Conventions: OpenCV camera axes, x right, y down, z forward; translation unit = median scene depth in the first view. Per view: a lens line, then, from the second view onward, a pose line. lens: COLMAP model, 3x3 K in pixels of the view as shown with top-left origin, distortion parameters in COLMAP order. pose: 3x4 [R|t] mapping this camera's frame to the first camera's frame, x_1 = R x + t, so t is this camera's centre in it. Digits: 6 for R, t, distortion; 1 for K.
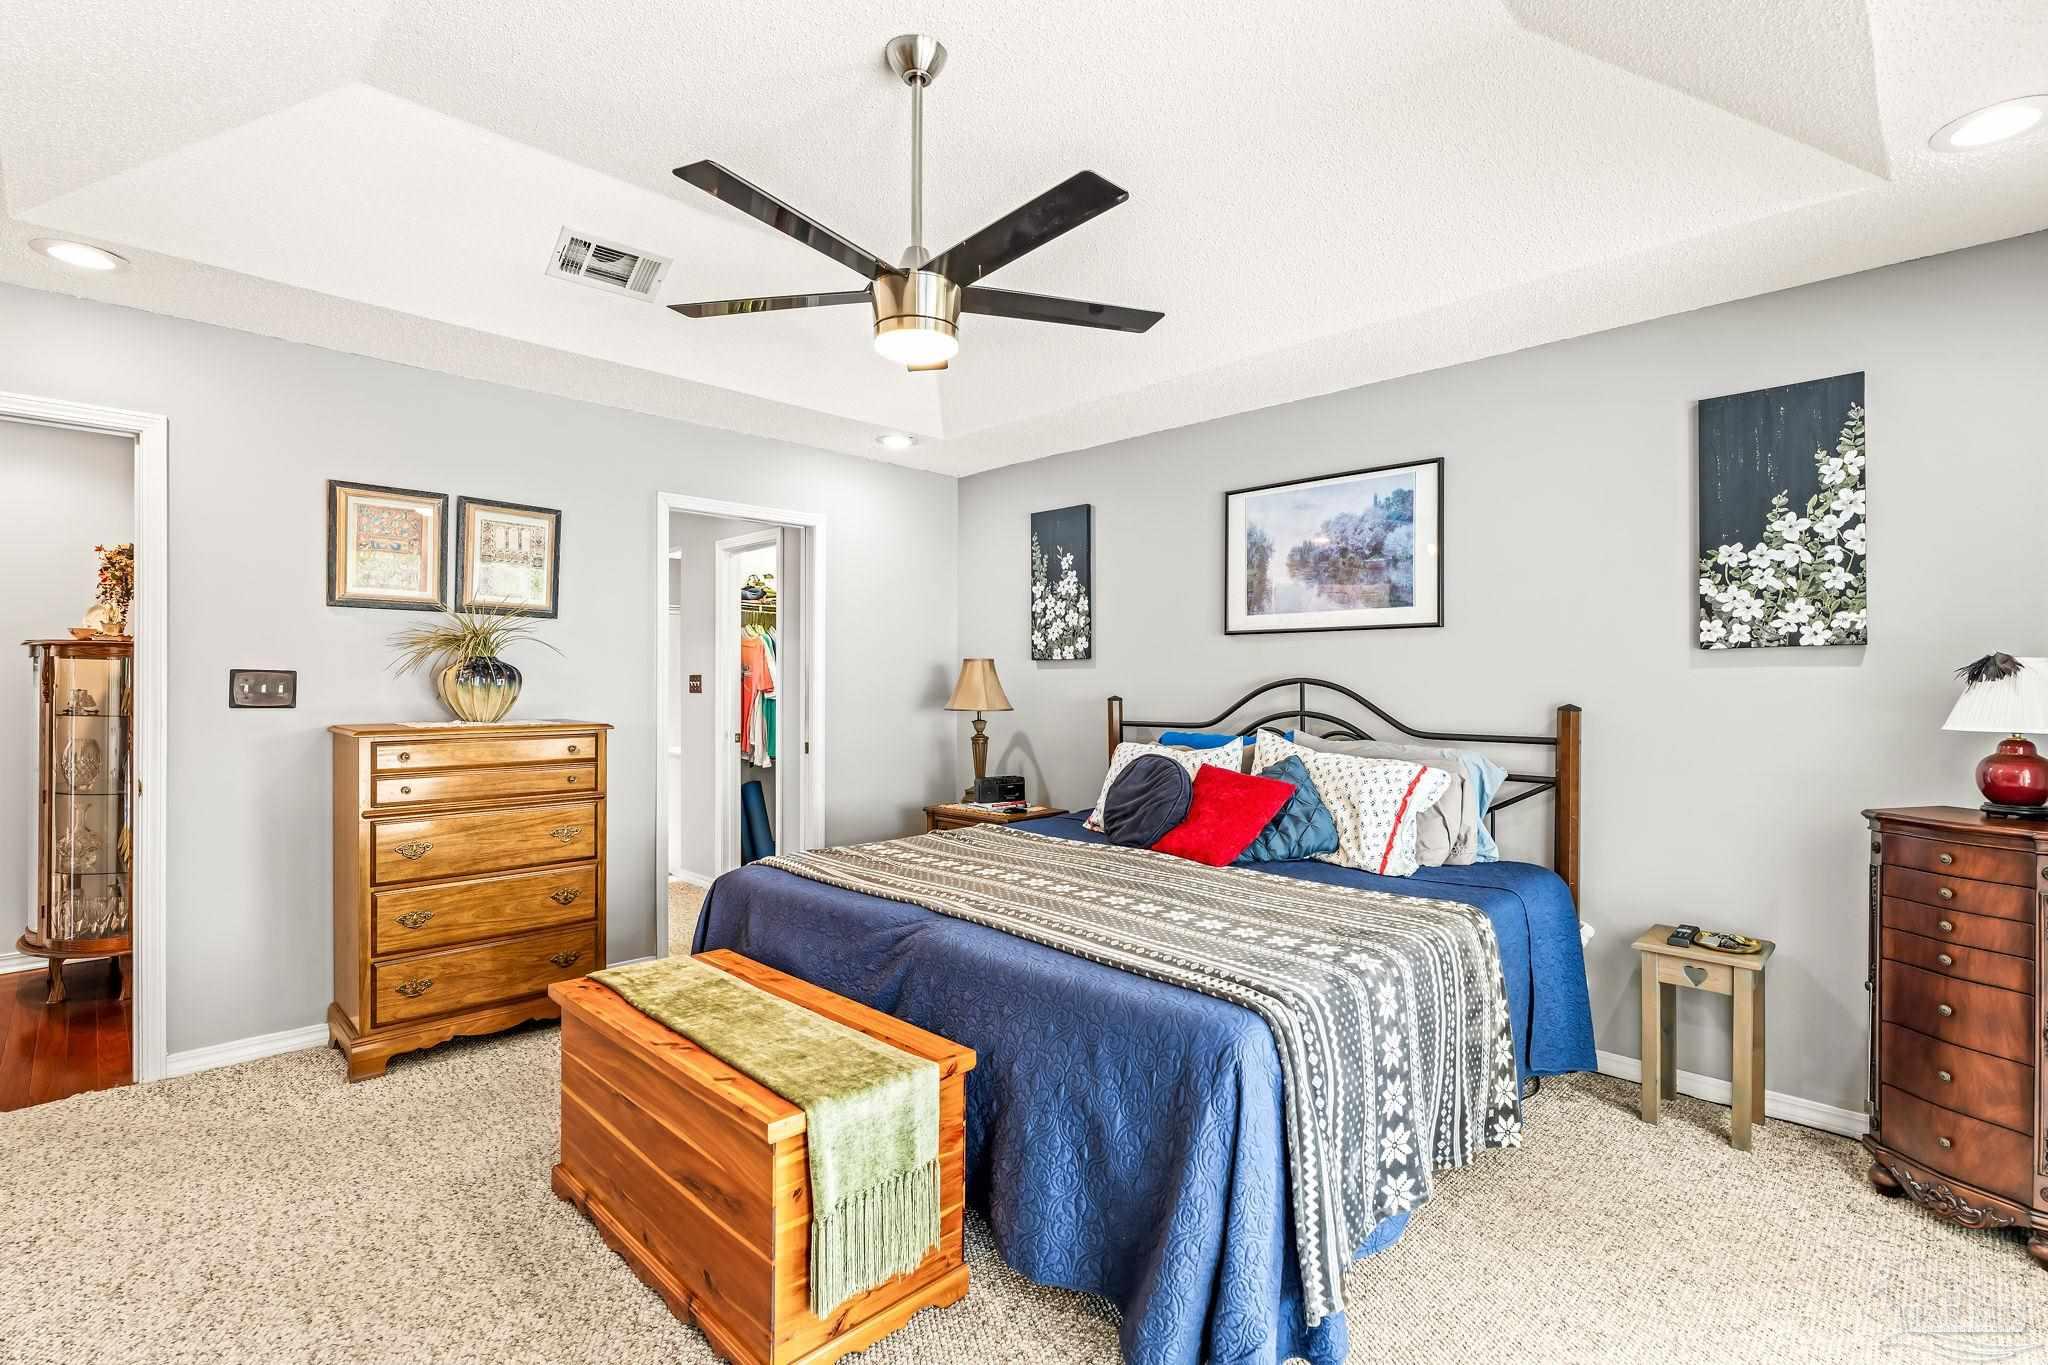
lens RADIAL K [[933.6, 0, 1015.4], [0, 933.6, 682.7], [0, 0, 1]] dist [-0.010536, 0.002370]
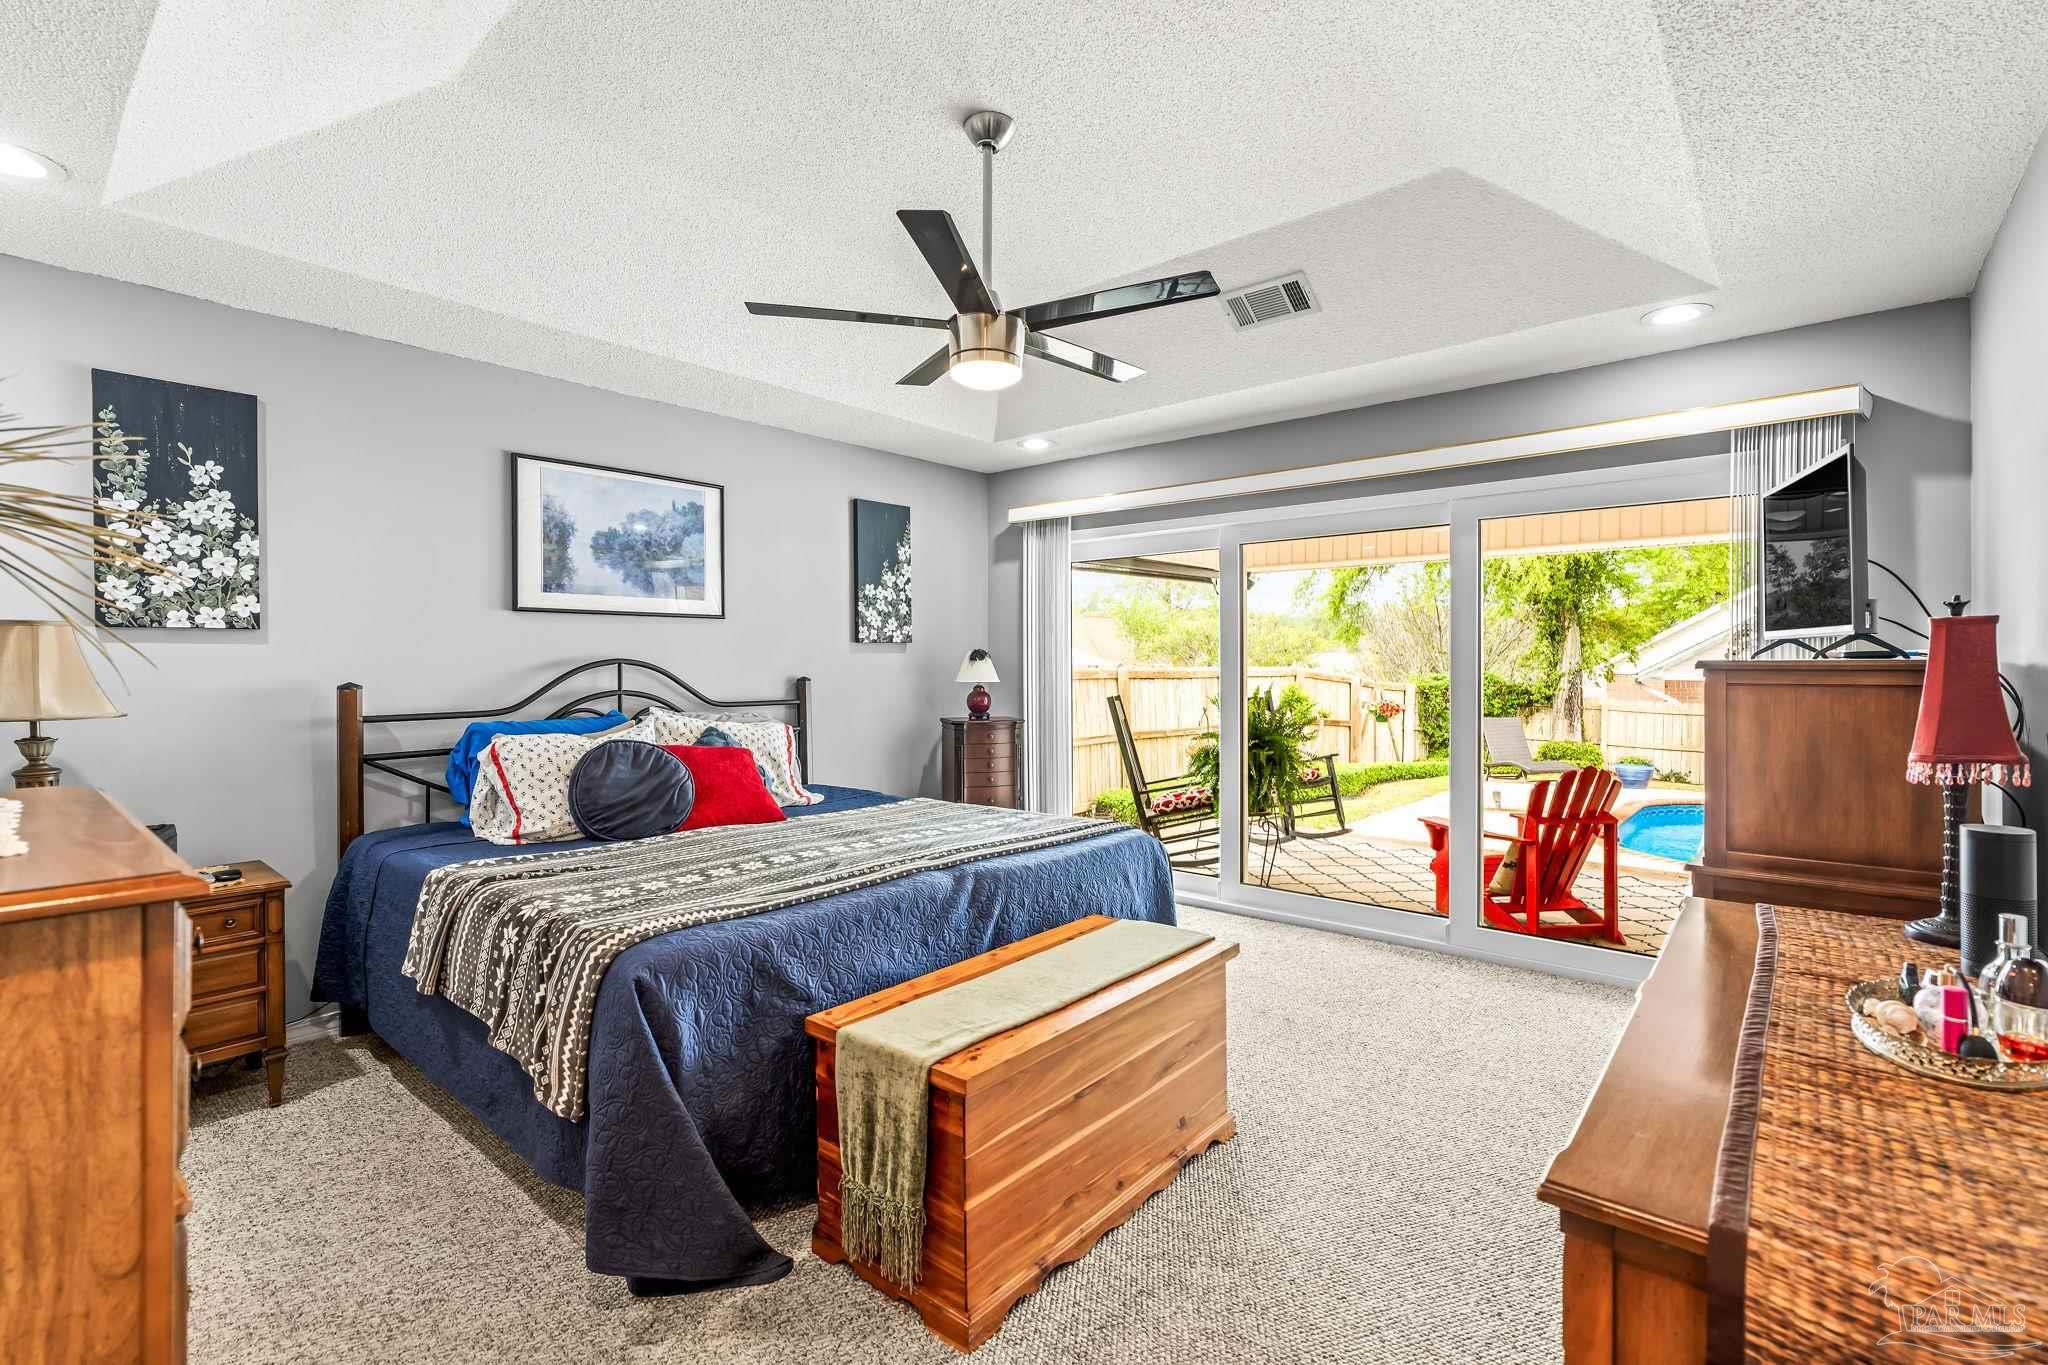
lens RADIAL K [[933.6, 0, 1013.9], [0, 933.6, 664.4], [0, 0, 1]] dist [-0.010536, 0.002370]
pose [[-0.074662, -0.004148, 0.997200, -0.778907], [0.004394, 0.999980, 0.004489, -0.001669], [-0.997199, 0.004717, -0.074643, 0.644739]]
